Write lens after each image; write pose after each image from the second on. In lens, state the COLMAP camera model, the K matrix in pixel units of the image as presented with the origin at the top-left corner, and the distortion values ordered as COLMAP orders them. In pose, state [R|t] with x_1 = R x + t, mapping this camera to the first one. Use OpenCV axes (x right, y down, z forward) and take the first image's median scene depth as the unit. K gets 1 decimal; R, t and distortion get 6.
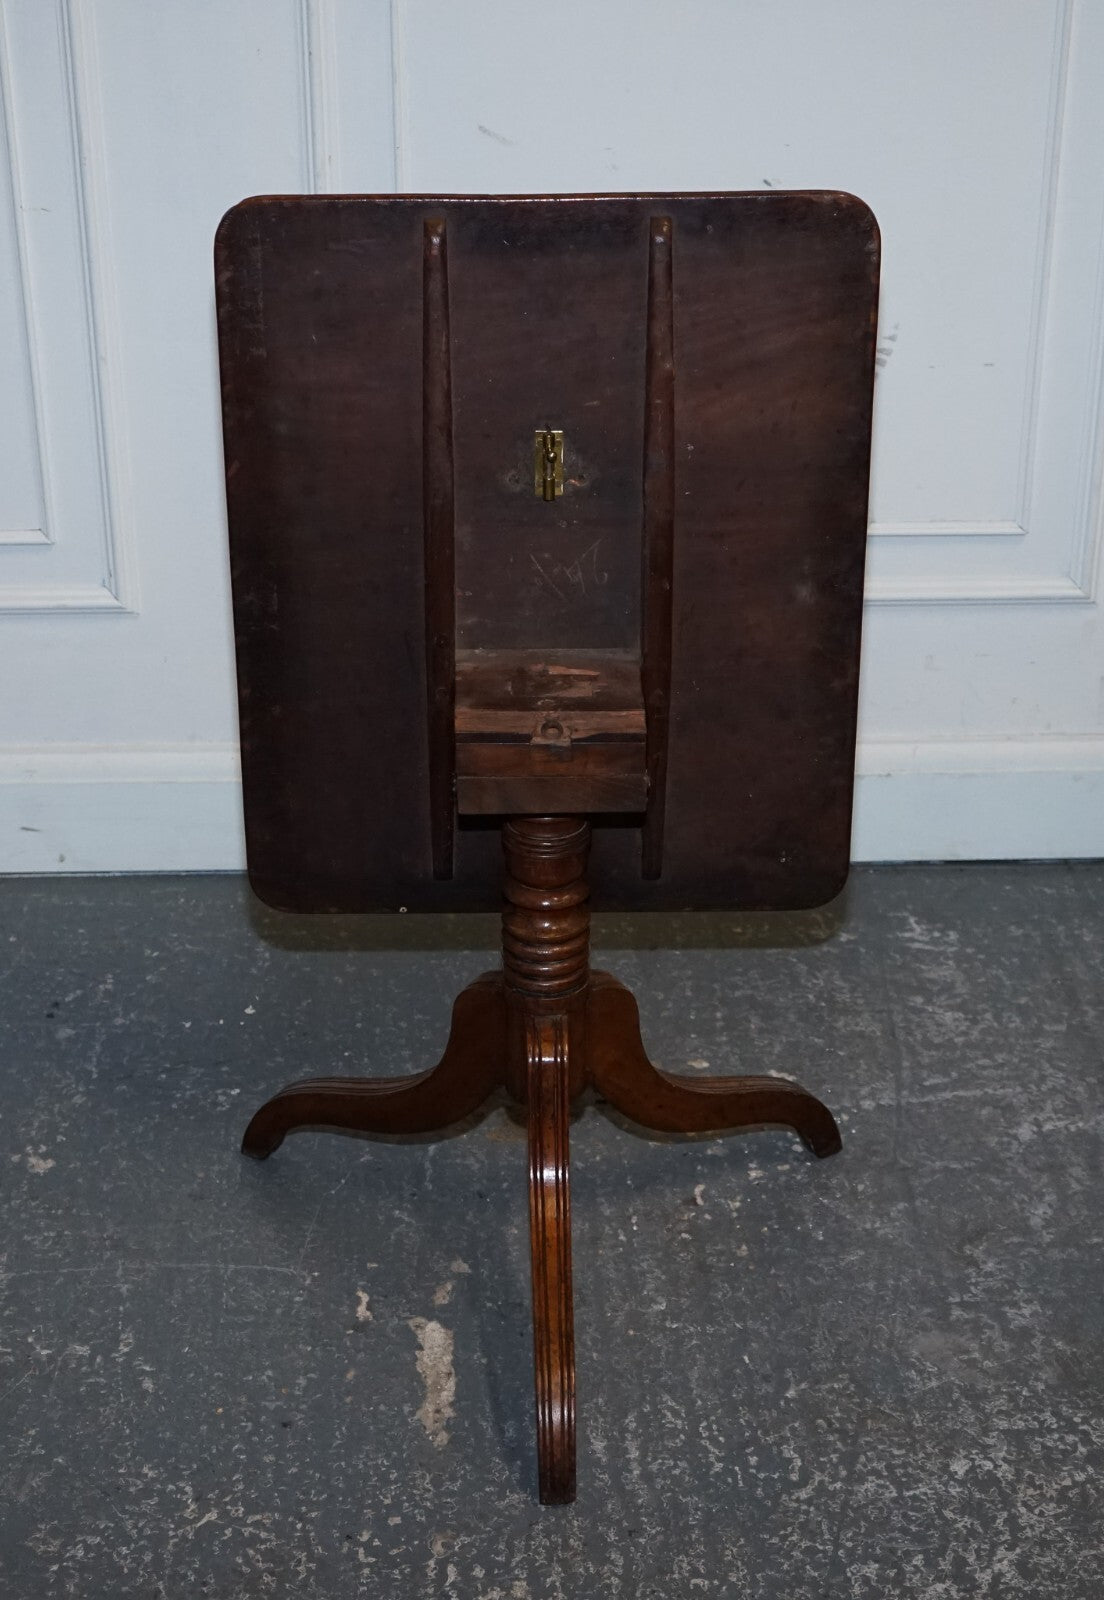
lens RADIAL K [[2902.4, 0, 555.5], [0, 2902.4, 811.7], [0, 0, 1]] dist [0.020824, 0.000000]
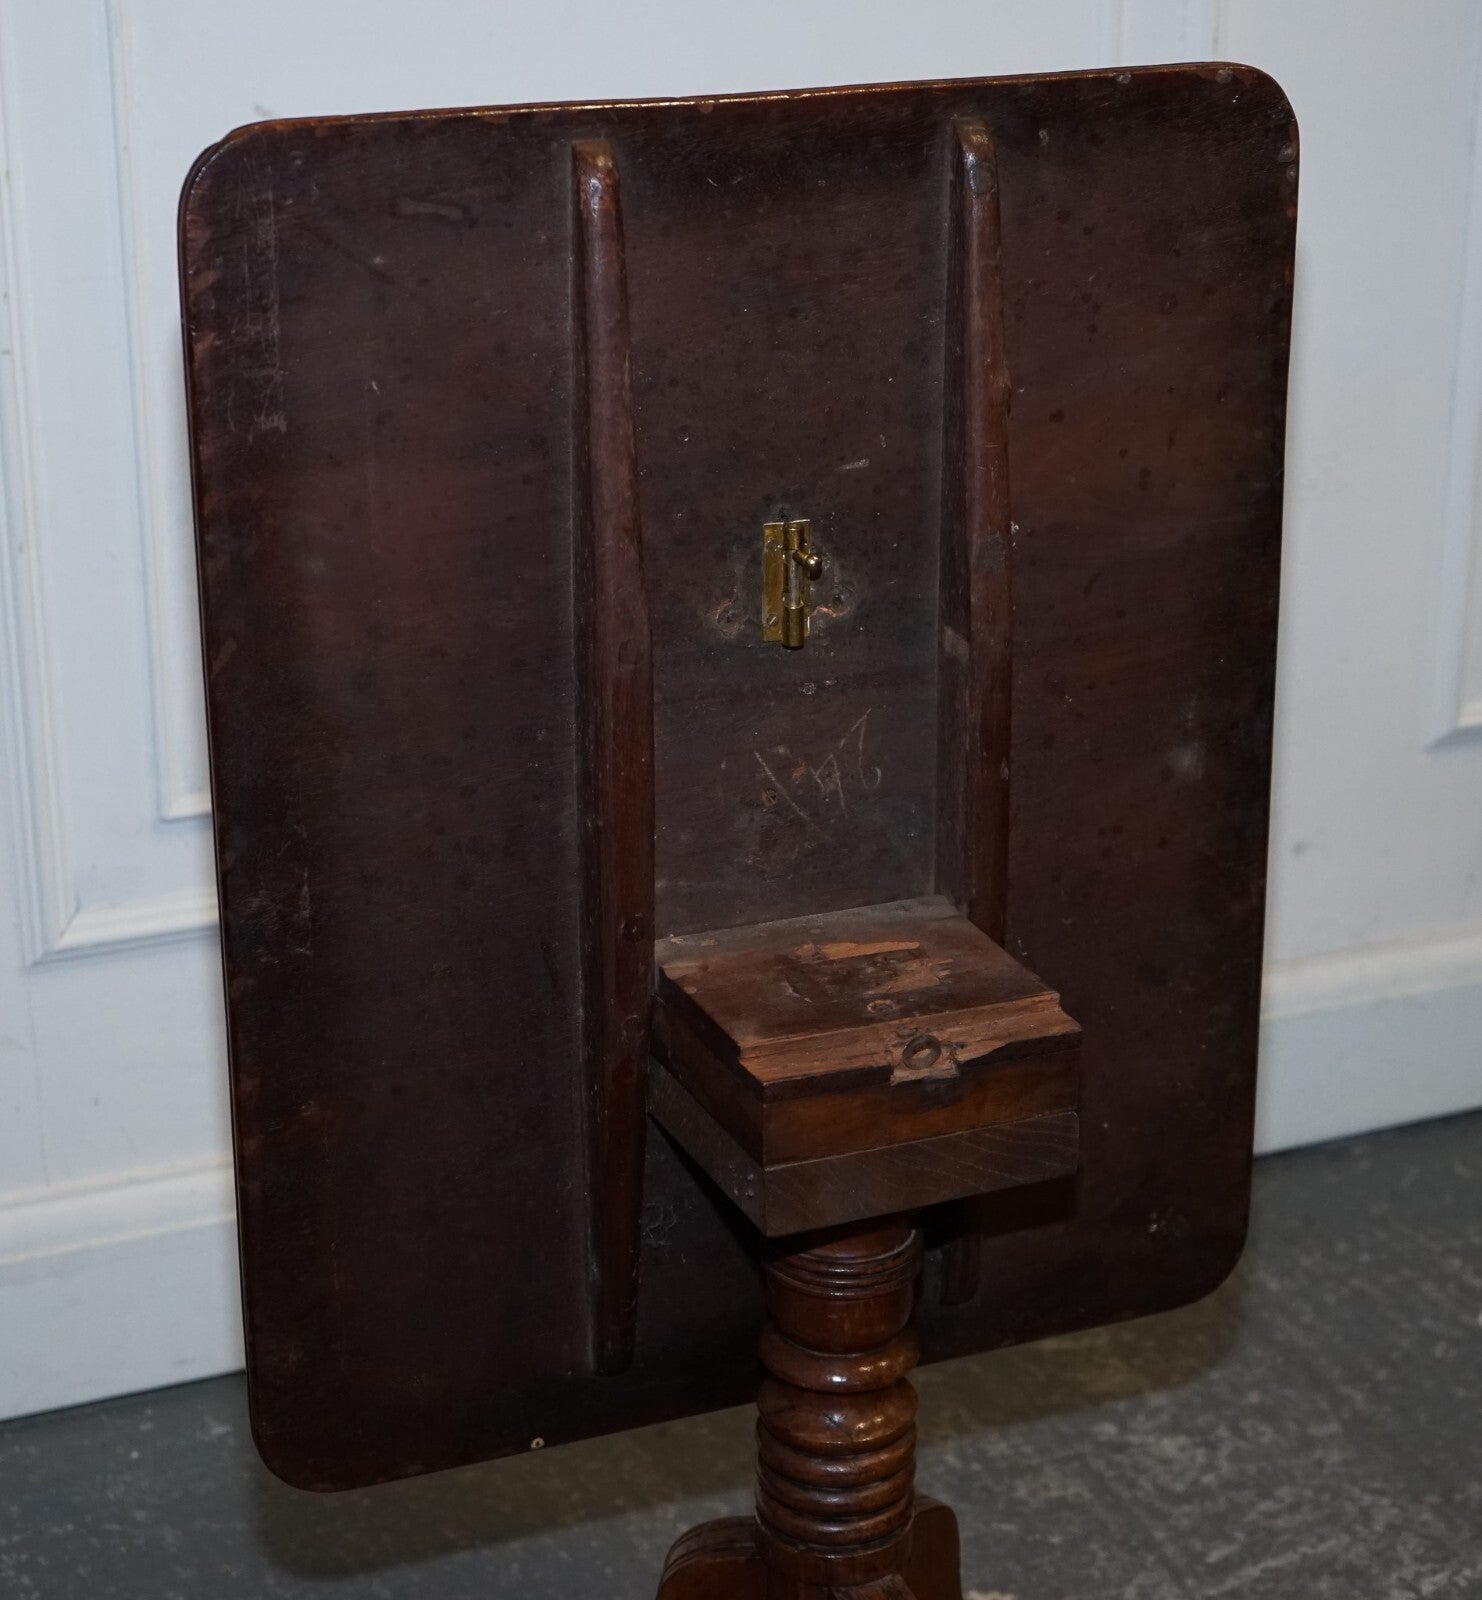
lens RADIAL K [[3414.4, 0, 738.3], [0, 3414.4, 785.9], [0, 0, 1]] dist [0.011416, 0.000000]
pose [[0.911943, -0.124083, 0.391105, -0.267133], [0.169474, 0.981981, -0.083620, -0.028504], [-0.373681, 0.142539, 0.916540, 0.408452]]
